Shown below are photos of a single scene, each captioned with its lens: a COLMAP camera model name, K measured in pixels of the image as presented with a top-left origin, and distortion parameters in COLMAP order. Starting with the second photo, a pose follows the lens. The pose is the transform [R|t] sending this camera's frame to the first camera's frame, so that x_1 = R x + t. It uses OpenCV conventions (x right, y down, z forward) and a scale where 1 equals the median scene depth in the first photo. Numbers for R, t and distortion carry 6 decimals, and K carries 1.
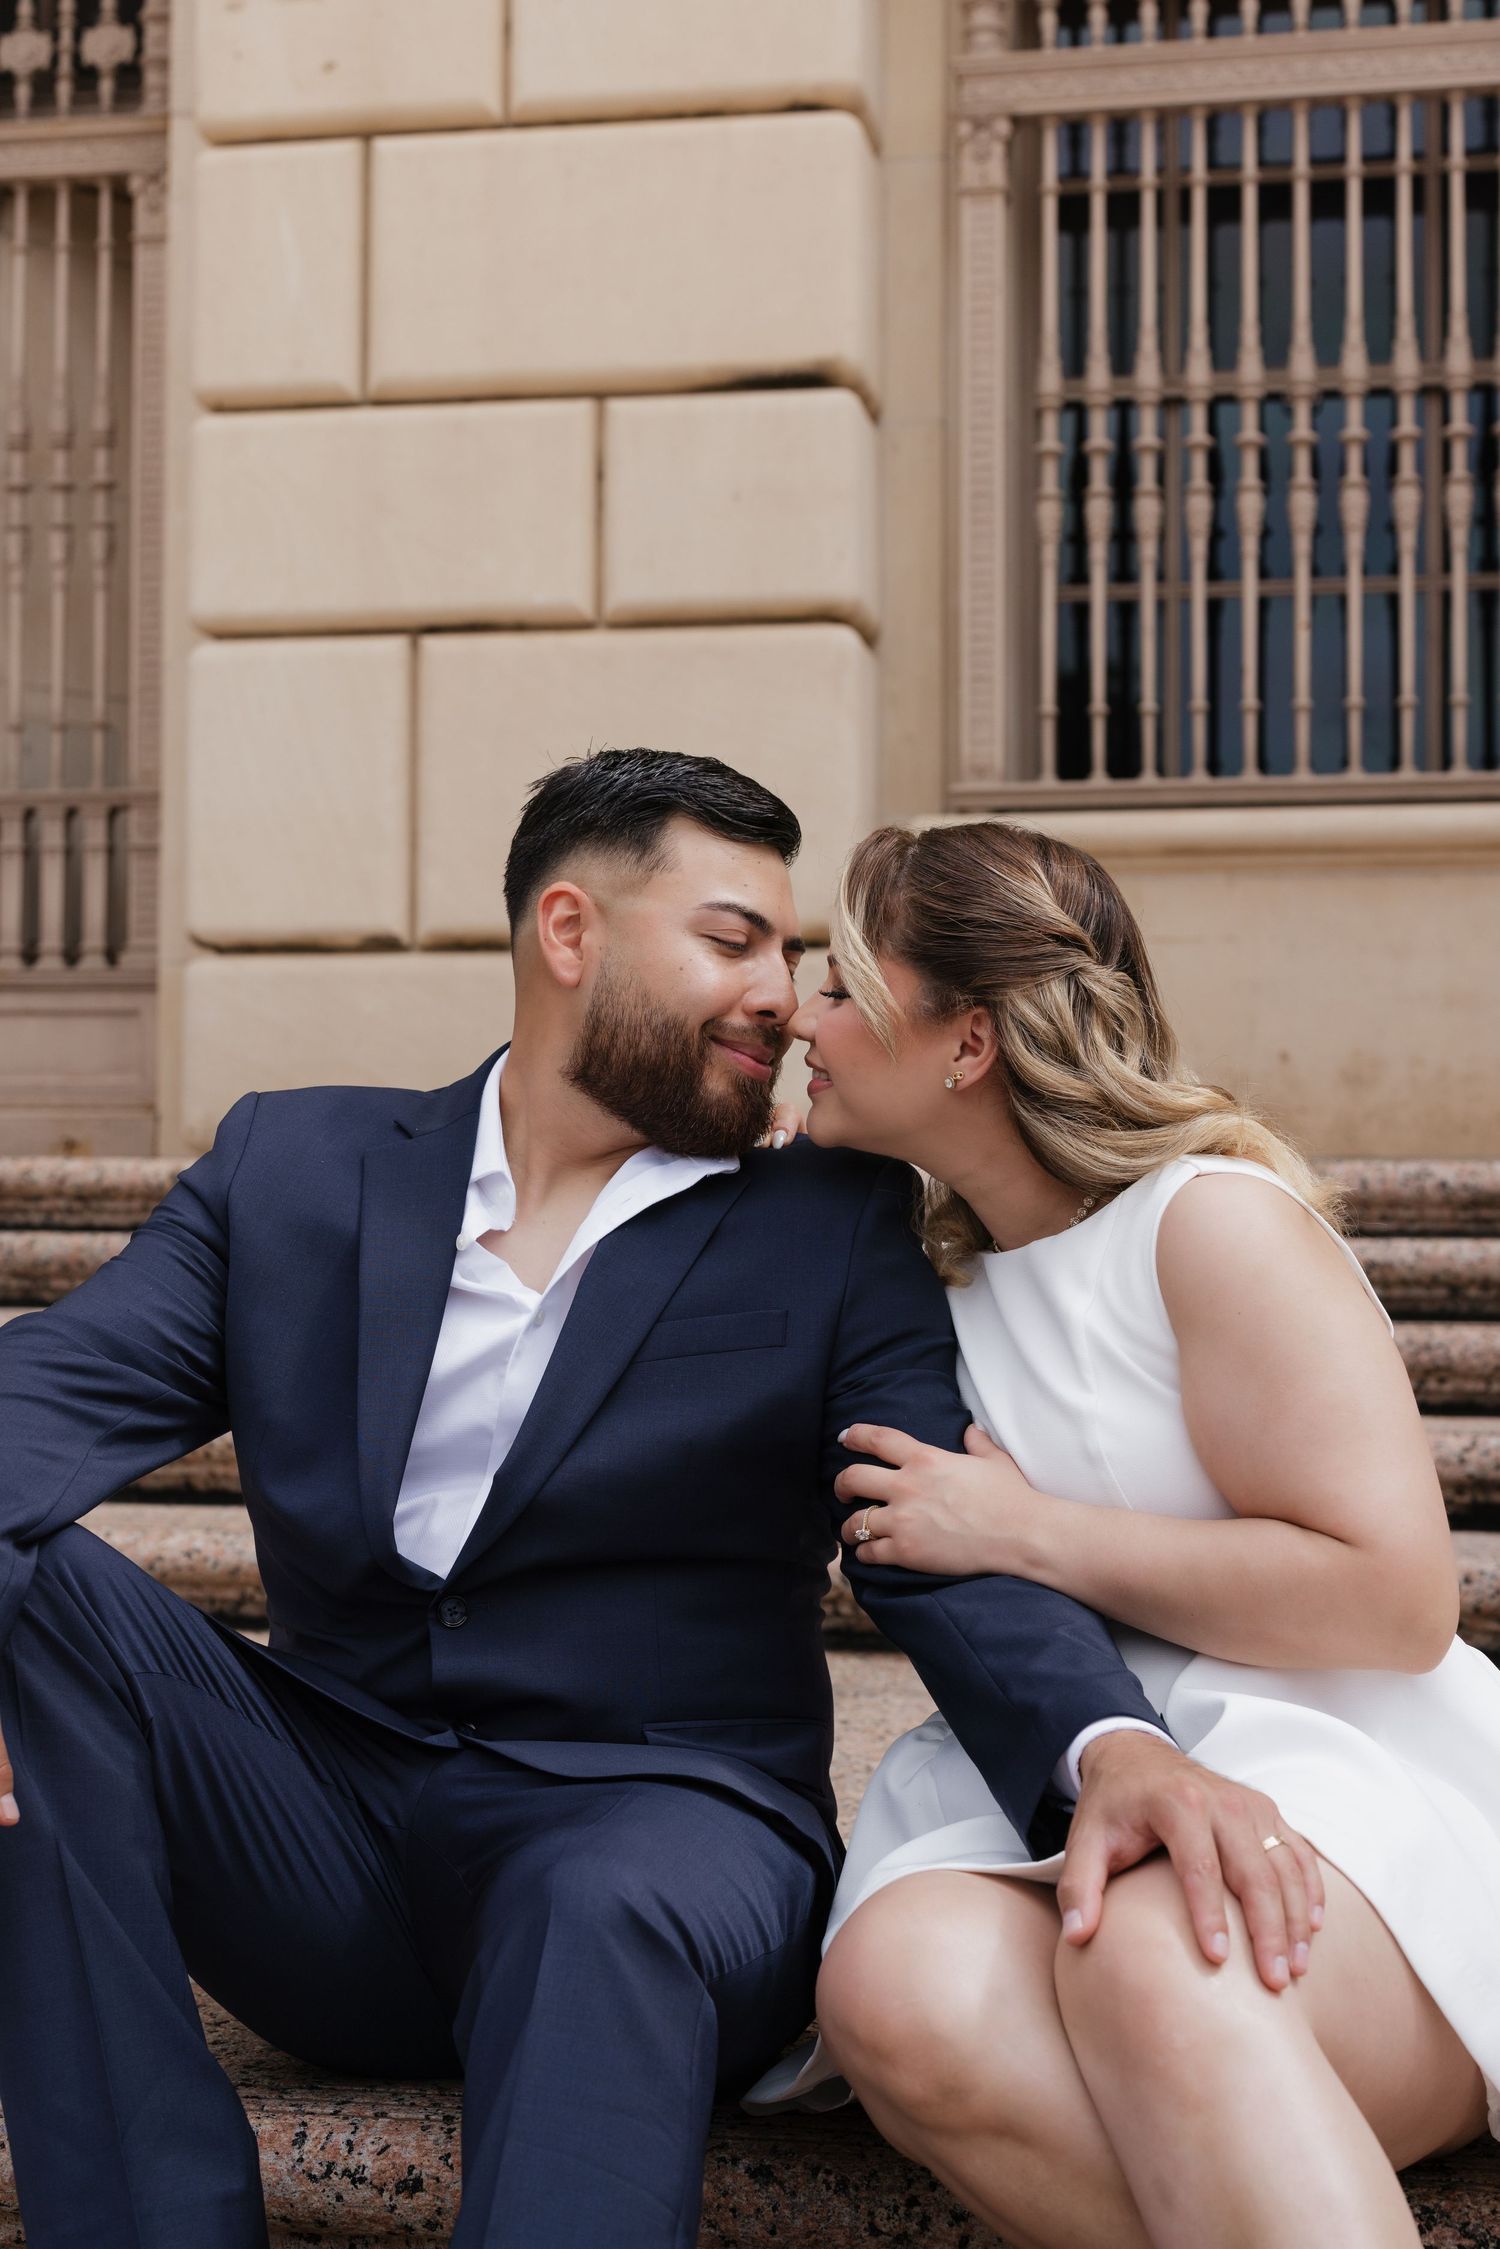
lens RADIAL K [[2947.0, 0, 750.0], [0, 2947.0, 1124.5], [0, 0, 1]] dist [0.002434, -0.033135]
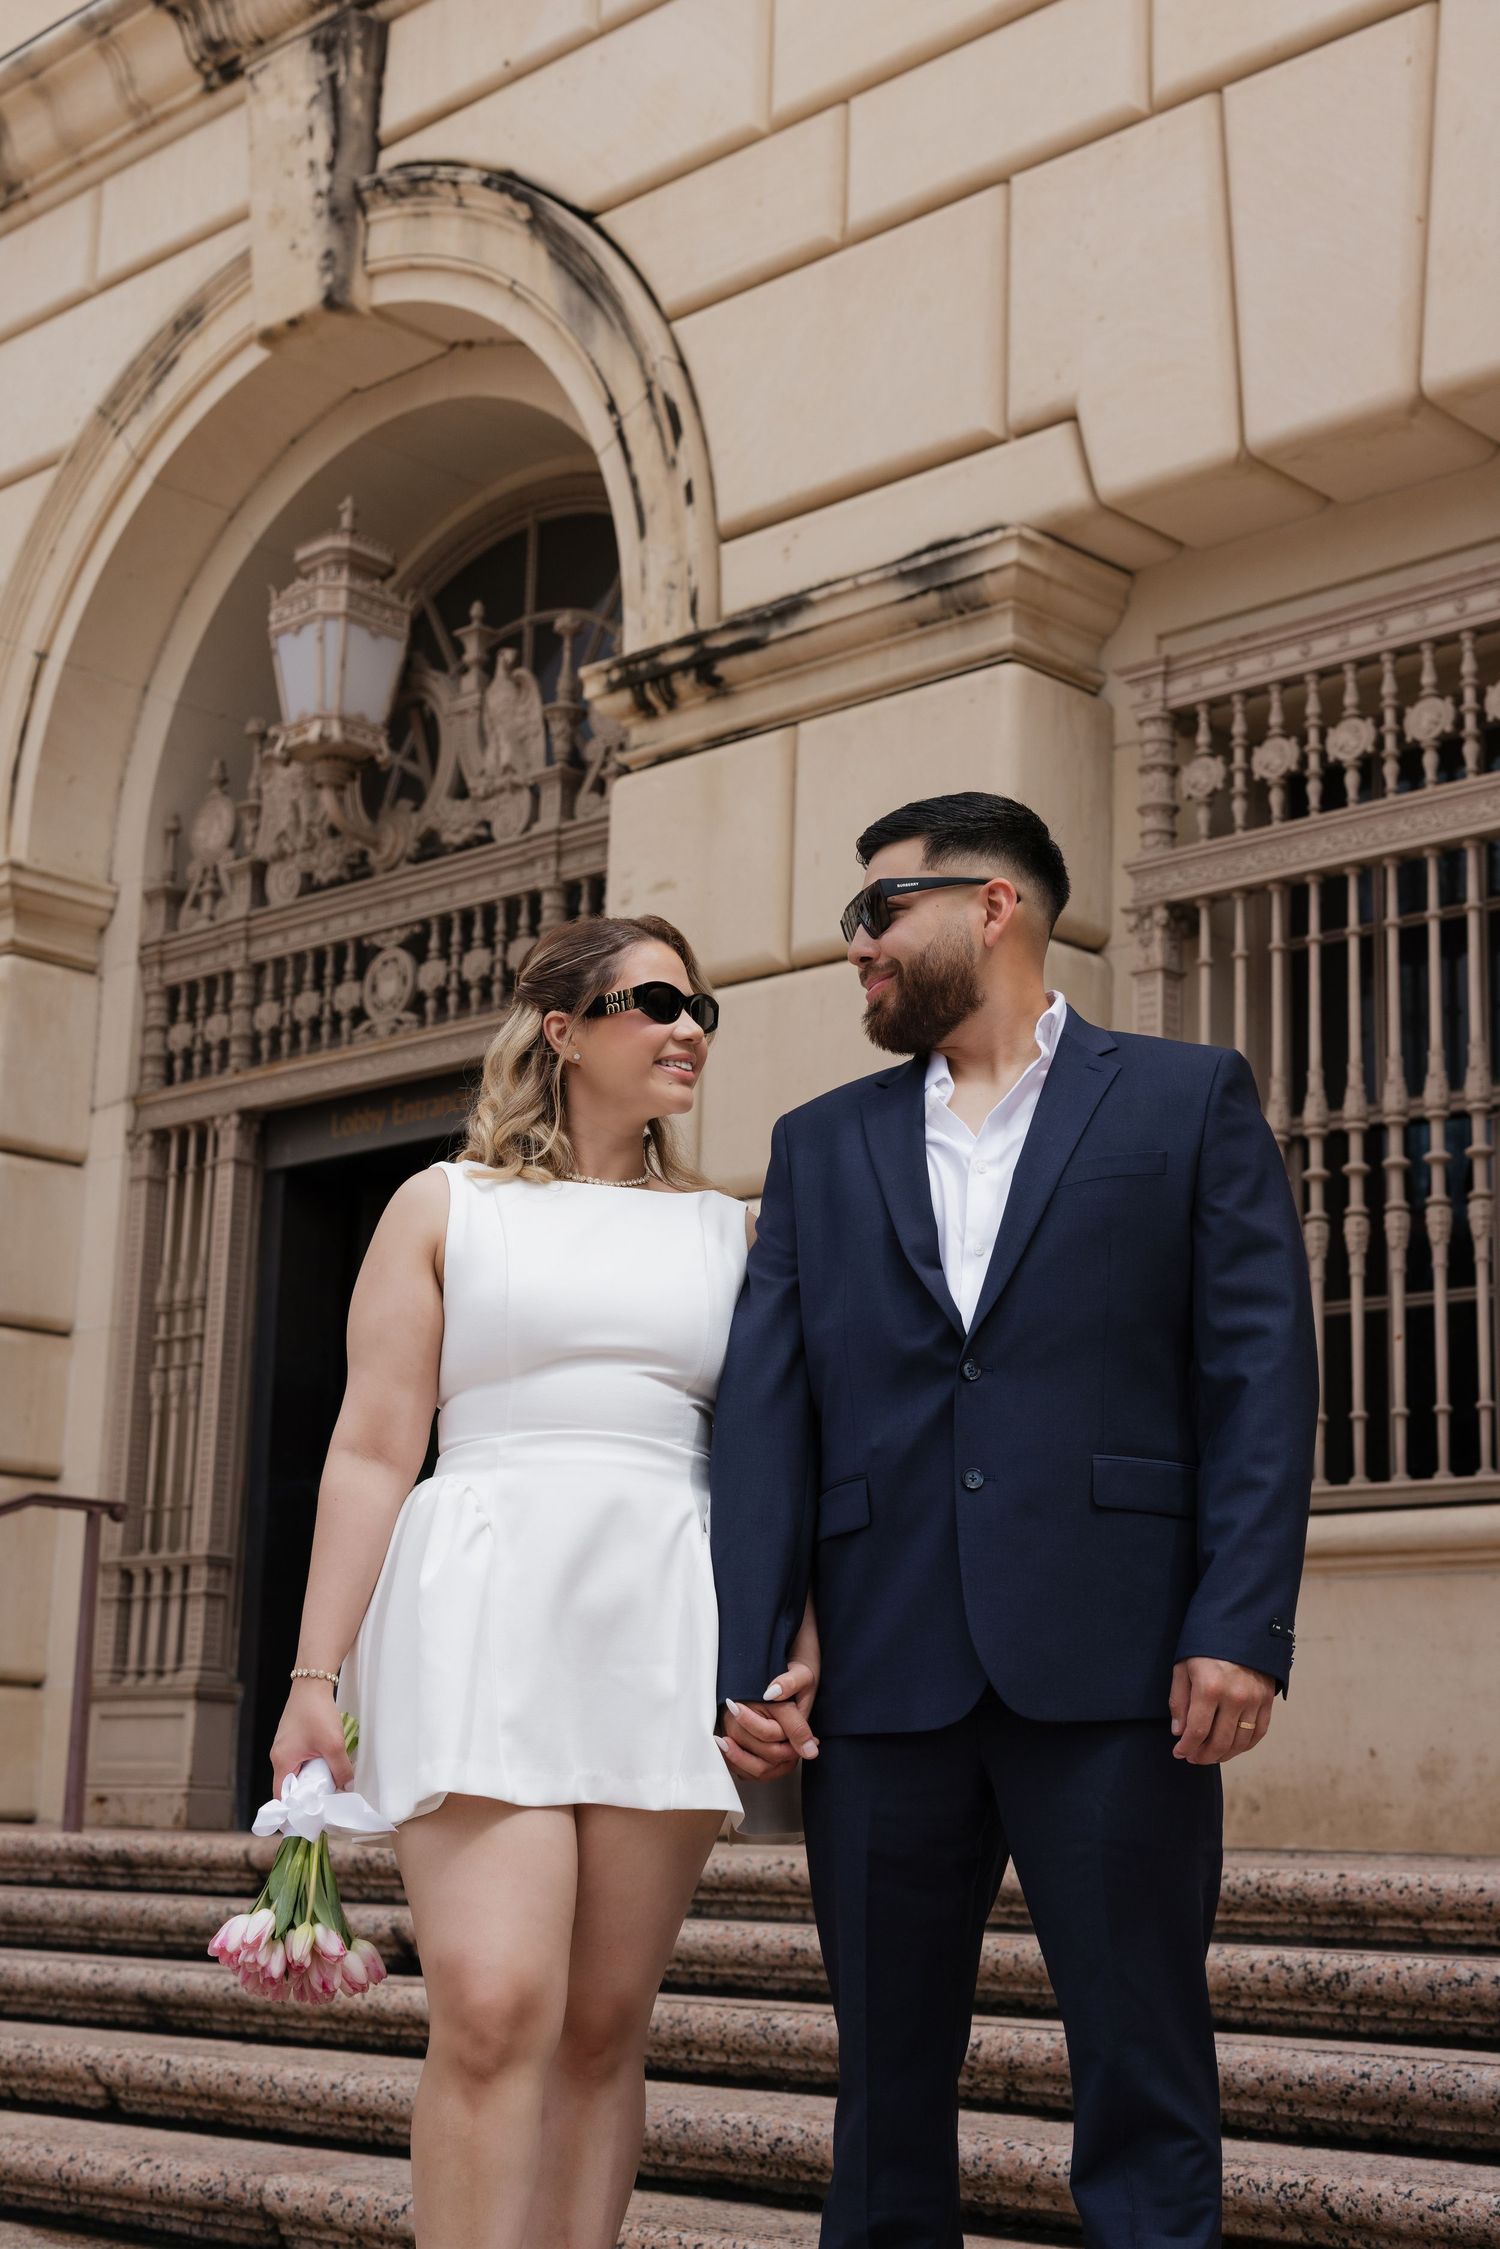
lens RADIAL K [[3372.4, 0, 750.0], [0, 3372.4, 1124.5], [0, 0, 1]] dist [0.001364, -0.009094]
pose [[0.832153, -0.103729, -0.544758, 0.661544], [-0.008717, 0.979782, -0.199879, -0.000565], [0.554477, 0.171079, 0.814425, -0.126966]]
